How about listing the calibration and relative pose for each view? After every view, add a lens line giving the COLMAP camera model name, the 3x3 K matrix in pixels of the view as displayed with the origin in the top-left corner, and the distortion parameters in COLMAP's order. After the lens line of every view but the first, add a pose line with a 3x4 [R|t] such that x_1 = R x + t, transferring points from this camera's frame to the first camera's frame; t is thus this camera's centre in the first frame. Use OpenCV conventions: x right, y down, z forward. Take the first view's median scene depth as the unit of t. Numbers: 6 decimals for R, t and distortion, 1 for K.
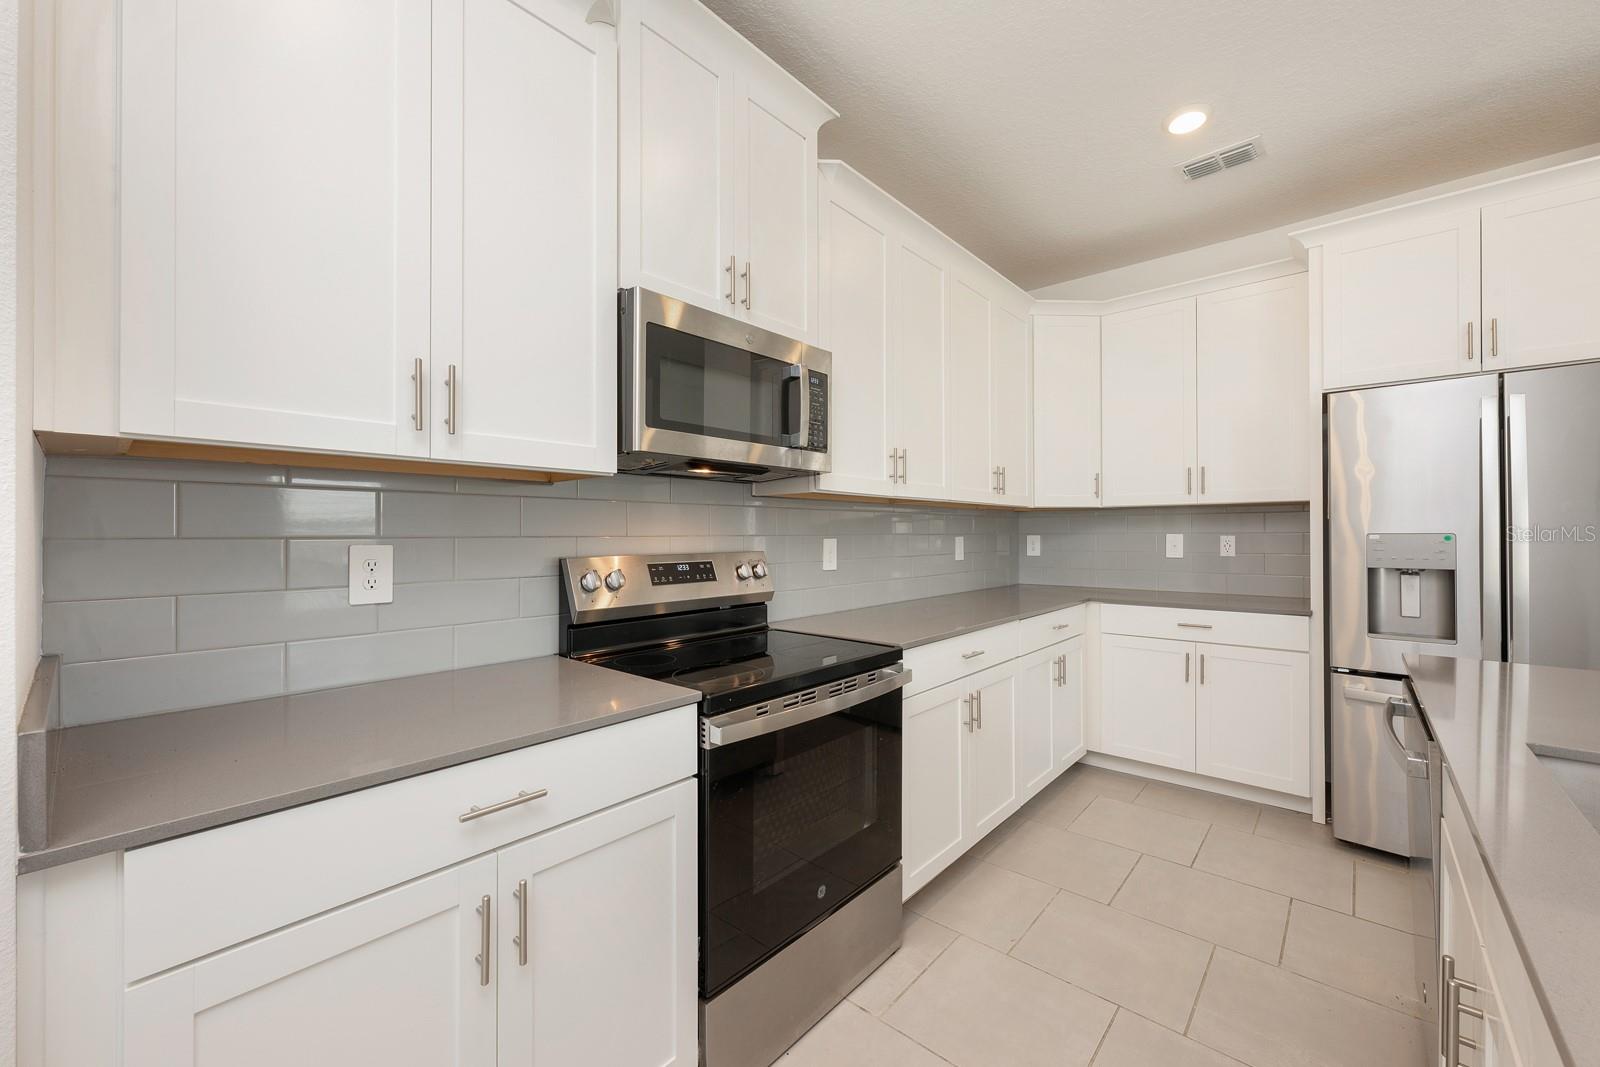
lens RADIAL K [[632.0, 0, 798.1], [0, 632.0, 530.7], [0, 0, 1]] dist [0.013372, 0.000064]
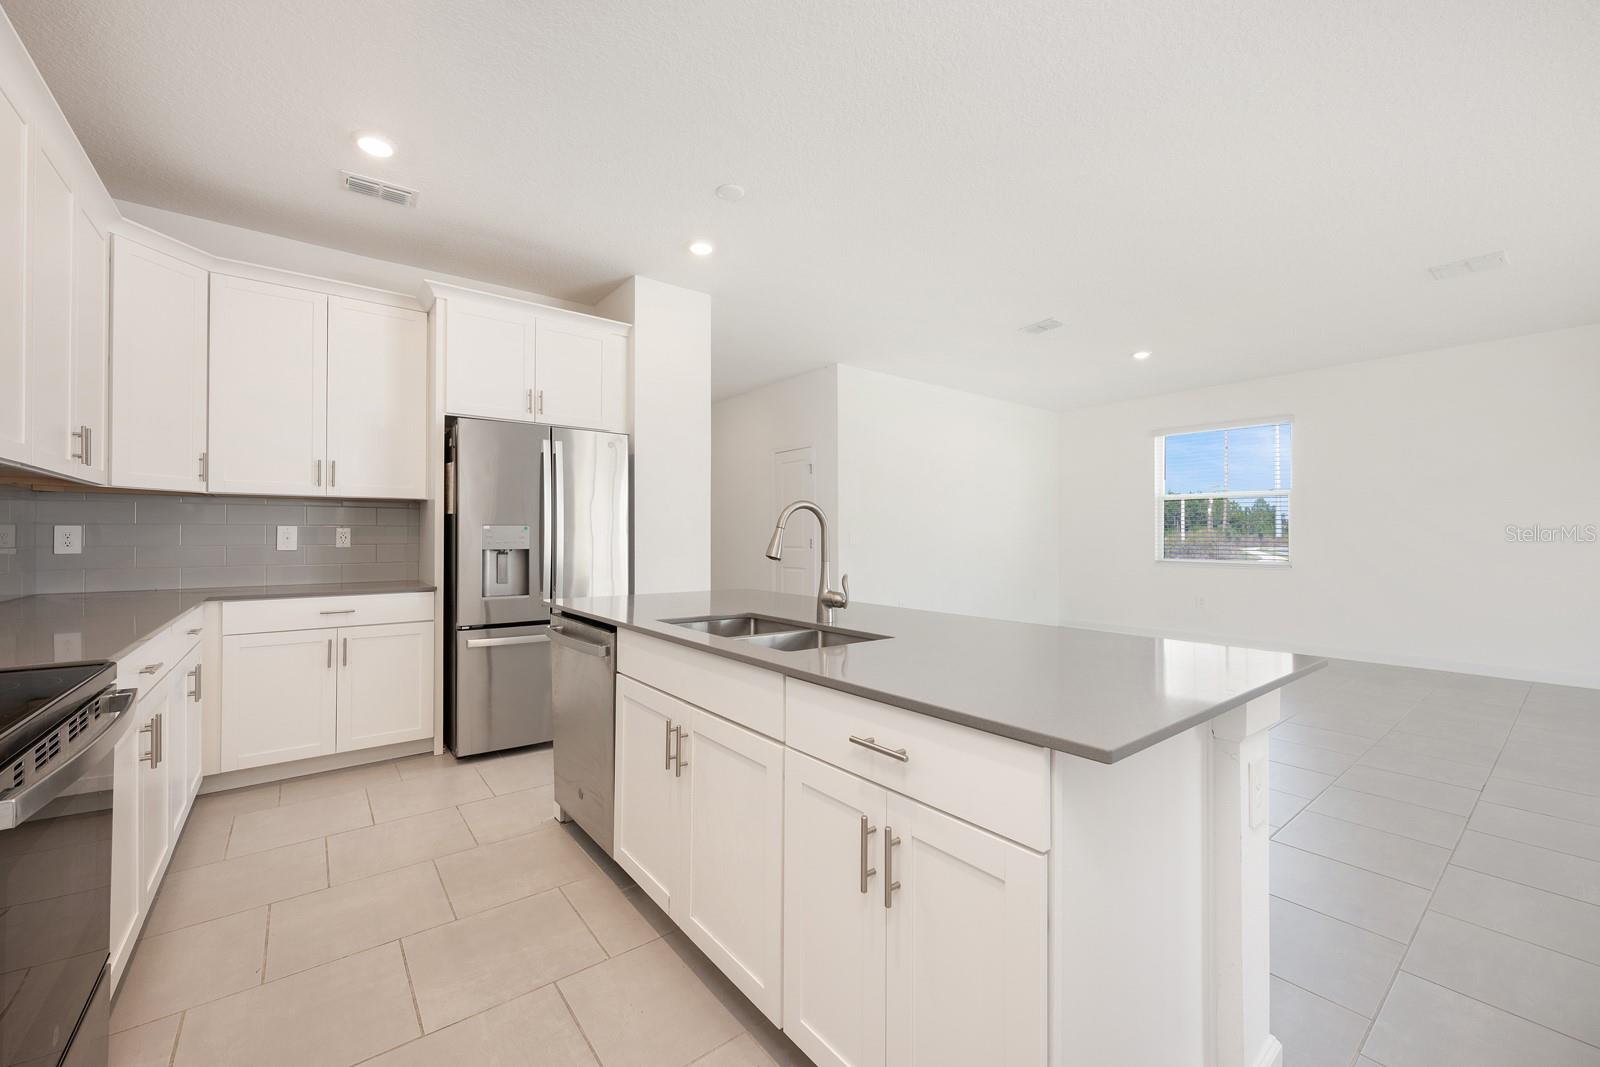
lens RADIAL K [[632.0, 0, 798.1], [0, 632.0, 530.7], [0, 0, 1]] dist [0.013372, 0.000064]
pose [[0.183566, 0.013684, 0.982912, -0.257956], [-0.005443, 0.999902, -0.012904, 0.024584], [-0.982992, -0.002981, 0.183622, 0.062970]]
